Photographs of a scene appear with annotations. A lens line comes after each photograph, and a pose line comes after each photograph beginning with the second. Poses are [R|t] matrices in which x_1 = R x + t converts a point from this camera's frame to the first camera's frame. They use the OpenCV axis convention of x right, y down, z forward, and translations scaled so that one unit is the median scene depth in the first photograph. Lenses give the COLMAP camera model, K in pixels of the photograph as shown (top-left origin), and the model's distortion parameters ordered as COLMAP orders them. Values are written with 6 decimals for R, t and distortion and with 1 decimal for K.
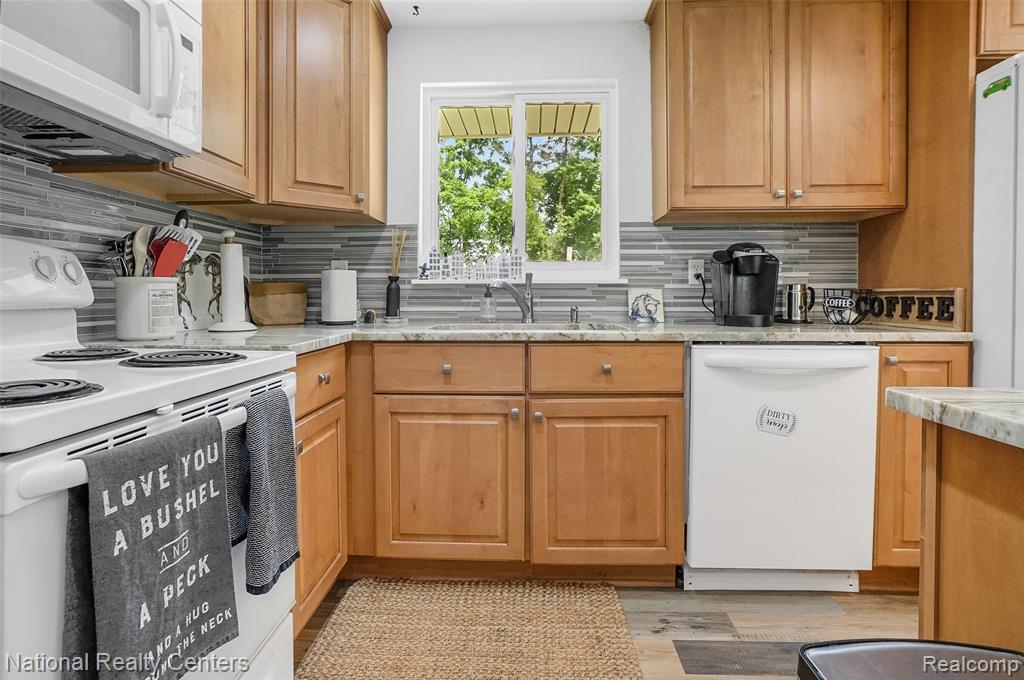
lens RADIAL K [[540.7, 0, 512.4], [0, 540.7, 317.0], [0, 0, 1]] dist [0.047050, 0.000657]
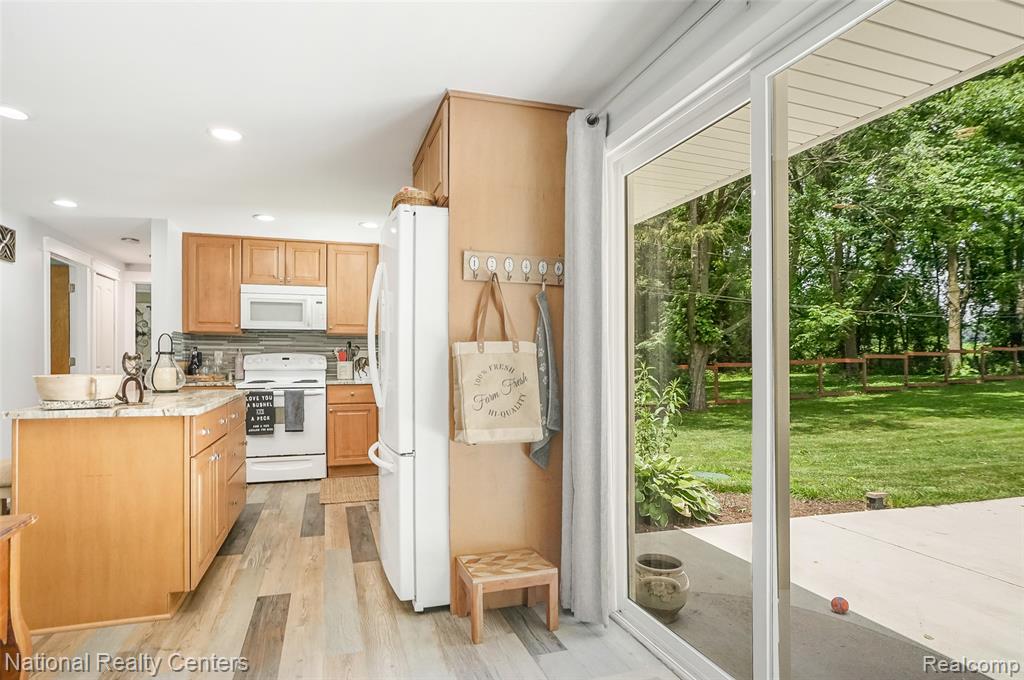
lens RADIAL K [[557.1, 0, 513.4], [0, 557.1, 358.1], [0, 0, 1]] dist [-0.043610, 0.000375]
pose [[0.348811, -0.006310, -0.937172, 2.736870], [-0.029719, 0.999400, -0.017790, -0.052896], [0.936722, 0.034057, 0.348414, 0.700333]]
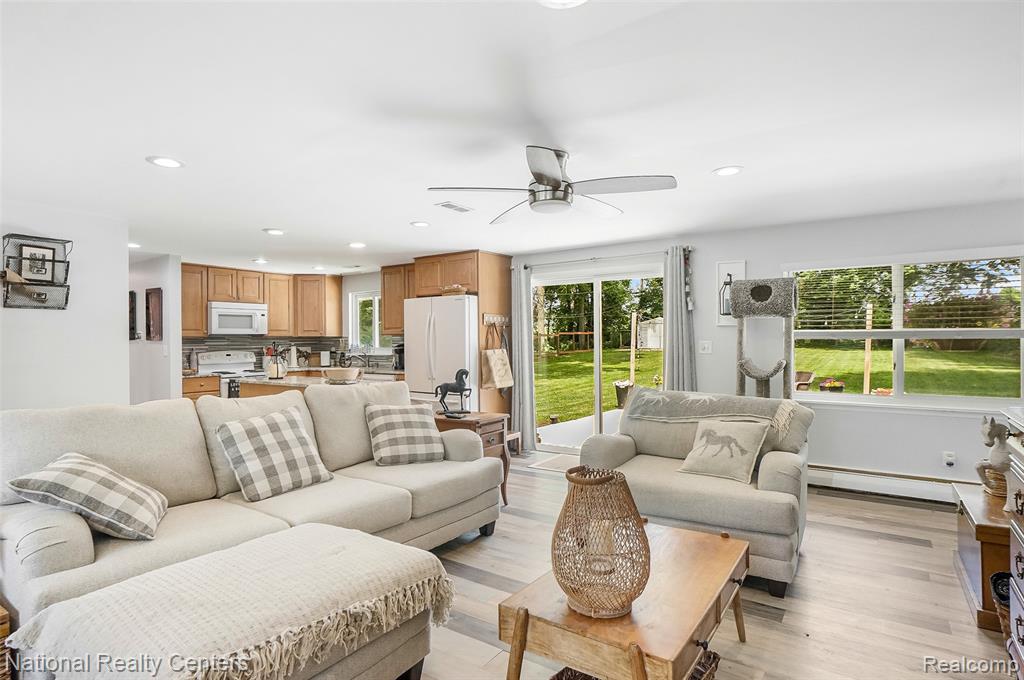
lens RADIAL K [[517.8, 0, 515.8], [0, 517.8, 325.5], [0, 0, 1]] dist [-0.042033, 0.015411]
pose [[0.849446, -0.025502, -0.527058, 3.280550], [-0.004449, 0.998450, -0.055480, -0.085449], [0.527656, 0.049472, 0.848016, -1.554260]]
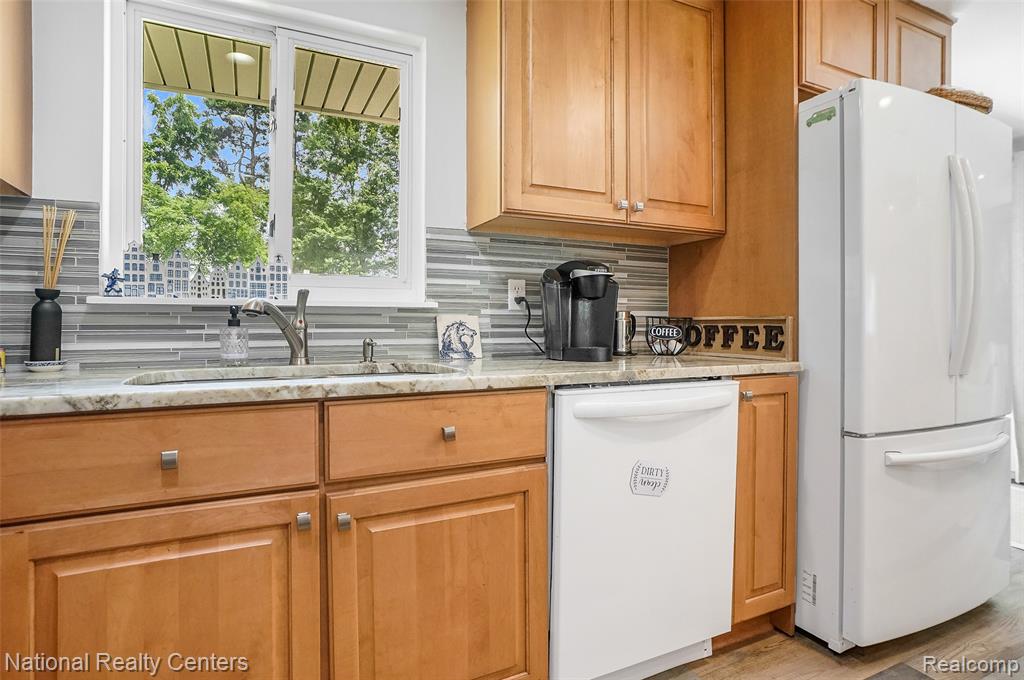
lens RADIAL K [[552.7, 0, 510.9], [0, 552.7, 331.7], [0, 0, 1]] dist [-0.042043, 0.037509]
pose [[0.887991, -0.005858, 0.459823, -0.061032], [0.018505, 0.999564, -0.023002, -0.010634], [-0.459488, 0.028935, 0.887713, 0.319652]]
